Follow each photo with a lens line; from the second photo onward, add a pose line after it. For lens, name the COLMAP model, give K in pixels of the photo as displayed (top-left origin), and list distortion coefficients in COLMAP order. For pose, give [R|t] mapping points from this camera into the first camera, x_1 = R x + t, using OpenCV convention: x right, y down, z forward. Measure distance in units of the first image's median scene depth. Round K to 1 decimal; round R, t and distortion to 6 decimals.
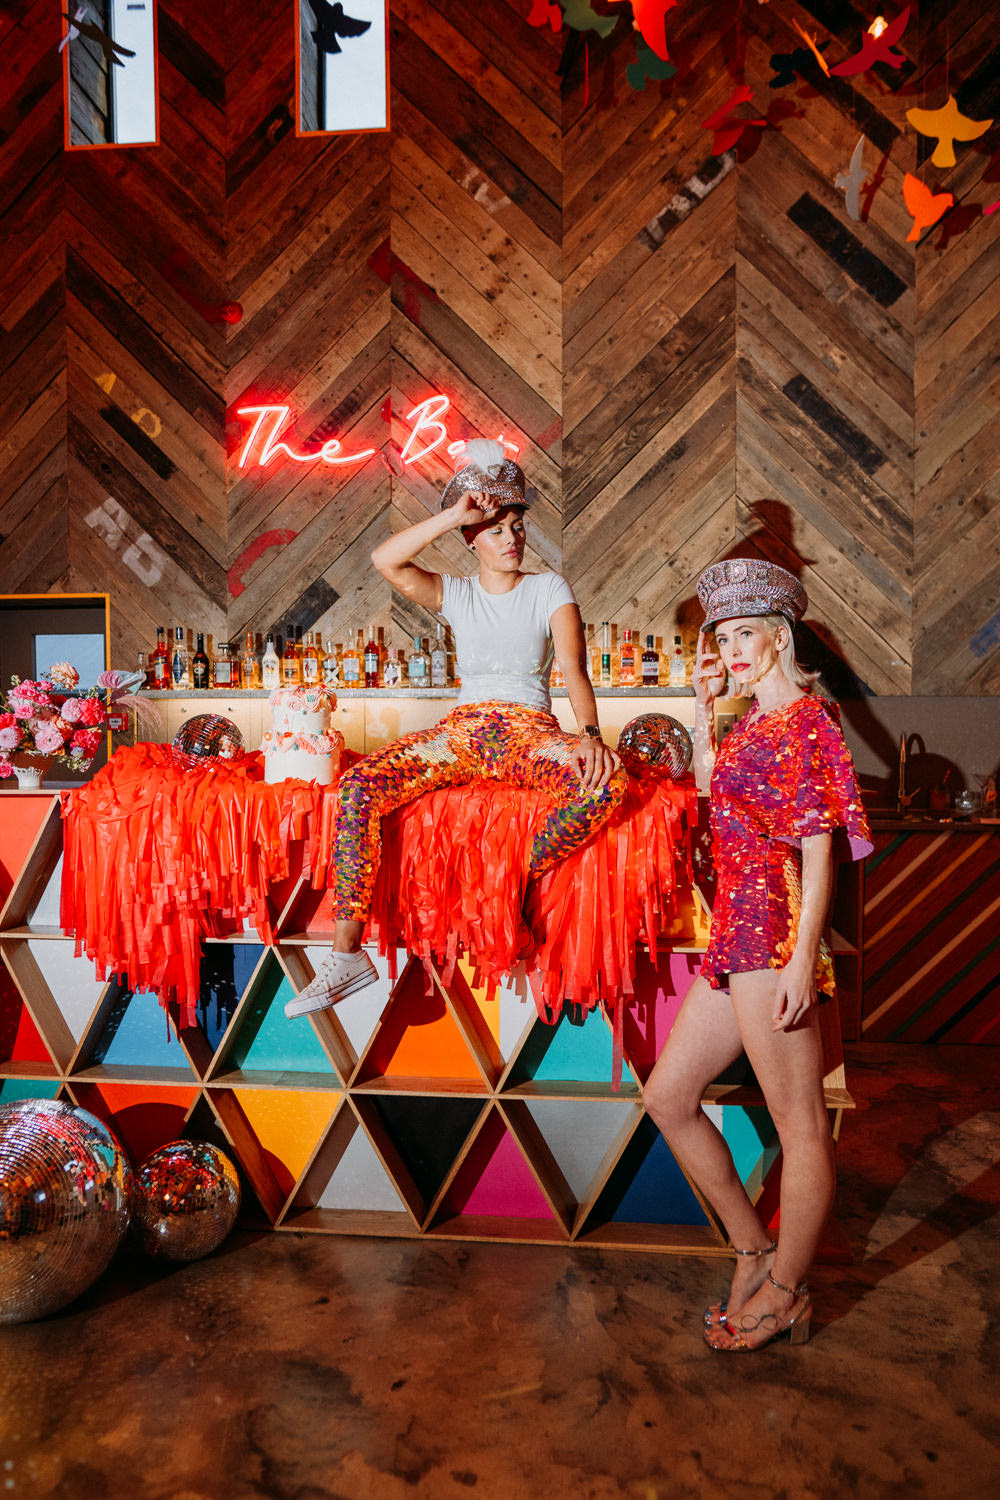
lens RADIAL K [[1040.0, 0, 479.7], [0, 1040.0, 762.3], [0, 0, 1]] dist [-0.046460, 0.038917]
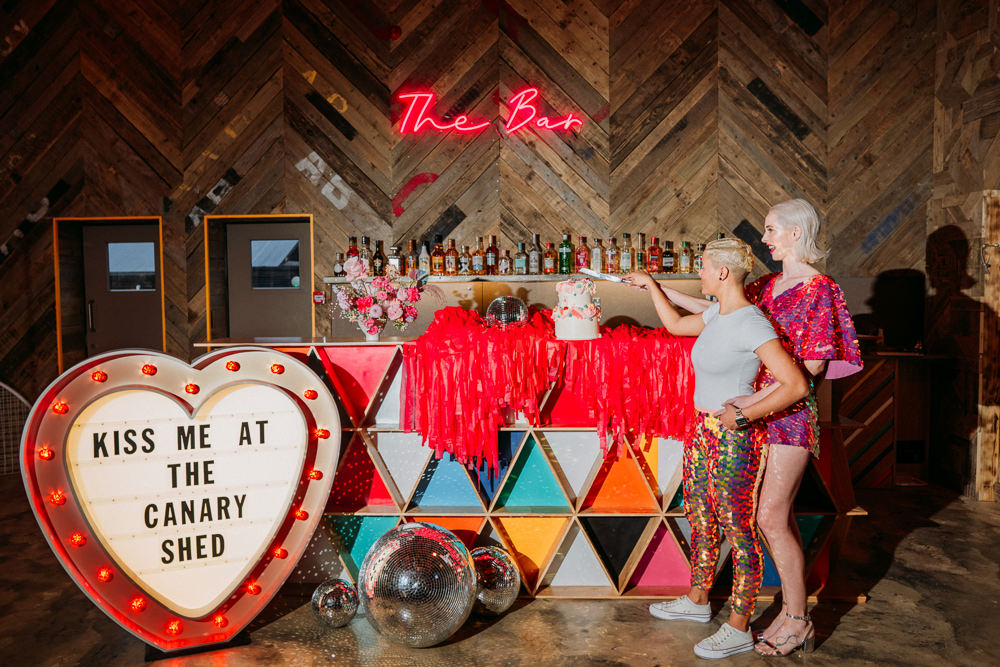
lens RADIAL K [[693.3, 0, 506.2], [0, 693.3, 332.5], [0, 0, 1]] dist [-0.046460, 0.038917]
pose [[0.998154, -0.012250, 0.059484, -0.144417], [0.011311, 0.999806, 0.016099, -0.000586], [-0.059670, -0.015397, 0.998099, -0.049668]]
